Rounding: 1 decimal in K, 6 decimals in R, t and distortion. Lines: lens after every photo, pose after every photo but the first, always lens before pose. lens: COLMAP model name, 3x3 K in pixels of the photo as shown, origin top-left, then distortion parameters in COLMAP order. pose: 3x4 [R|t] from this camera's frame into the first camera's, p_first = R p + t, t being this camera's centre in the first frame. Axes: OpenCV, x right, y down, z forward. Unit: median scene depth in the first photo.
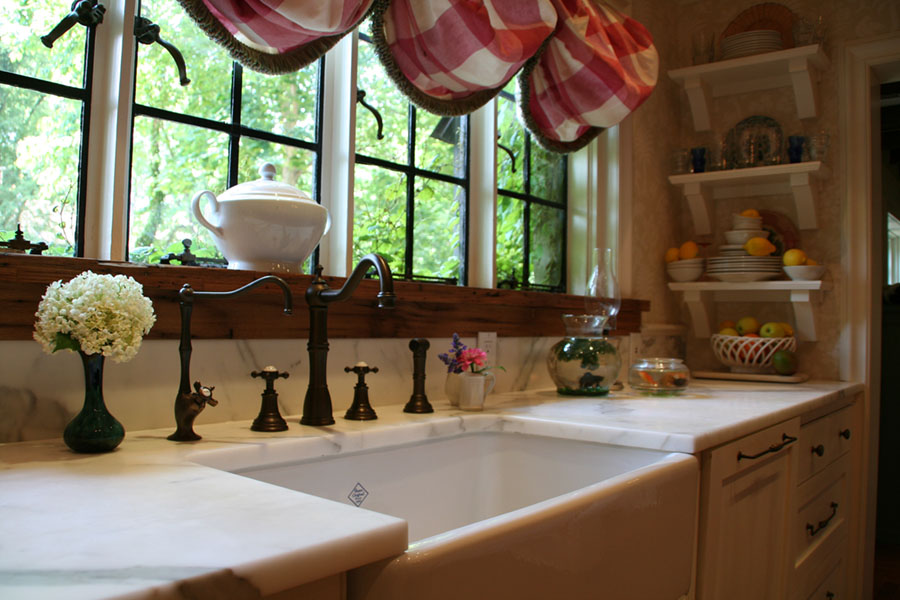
lens RADIAL K [[750.0, 0, 450.0], [0, 750.0, 300.0], [0, 0, 1]] dist [-0.123480, 0.008160]
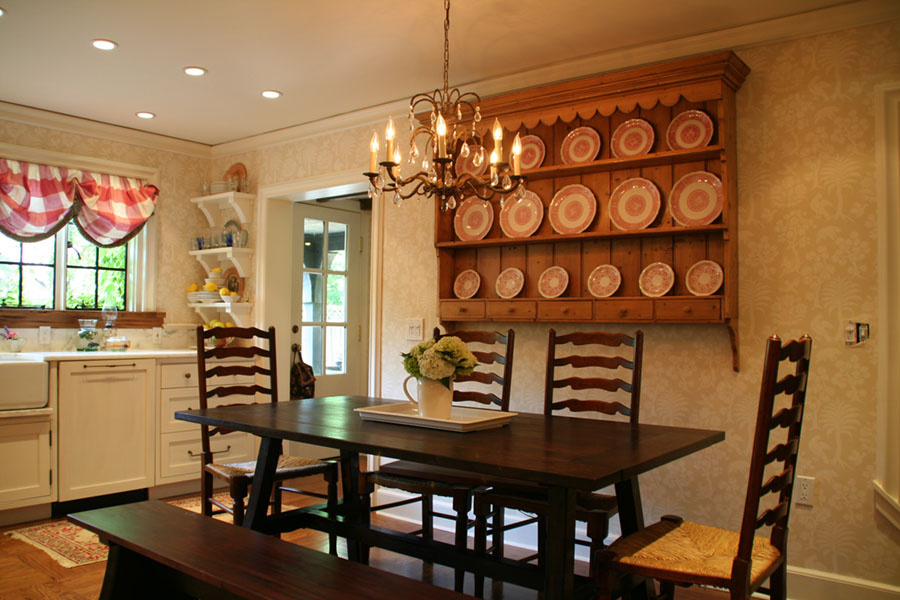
lens RADIAL K [[750.0, 0, 450.0], [0, 750.0, 300.0], [0, 0, 1]] dist [-0.123480, 0.008160]
pose [[0.999522, -0.009198, 0.029507, 1.346622], [0.009282, 0.999953, -0.002719, -0.028349], [-0.029480, 0.002991, 0.999561, -1.504389]]
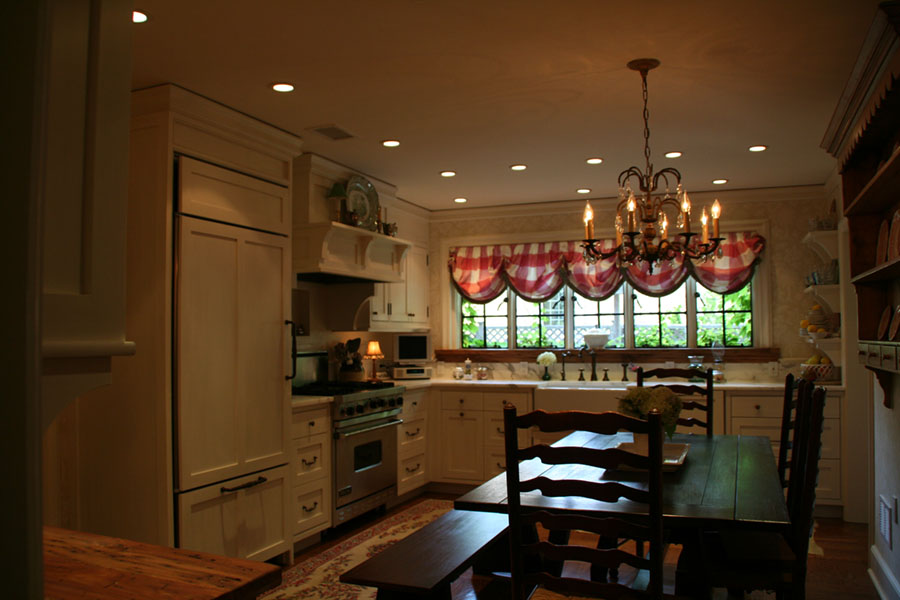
lens RADIAL K [[750.0, 0, 450.0], [0, 750.0, 300.0], [0, 0, 1]] dist [-0.123480, 0.008160]
pose [[0.309674, -0.069551, -0.948296, 2.824175], [0.038804, 0.997415, -0.060481, -0.067787], [0.950051, -0.018068, 0.311572, -0.933513]]
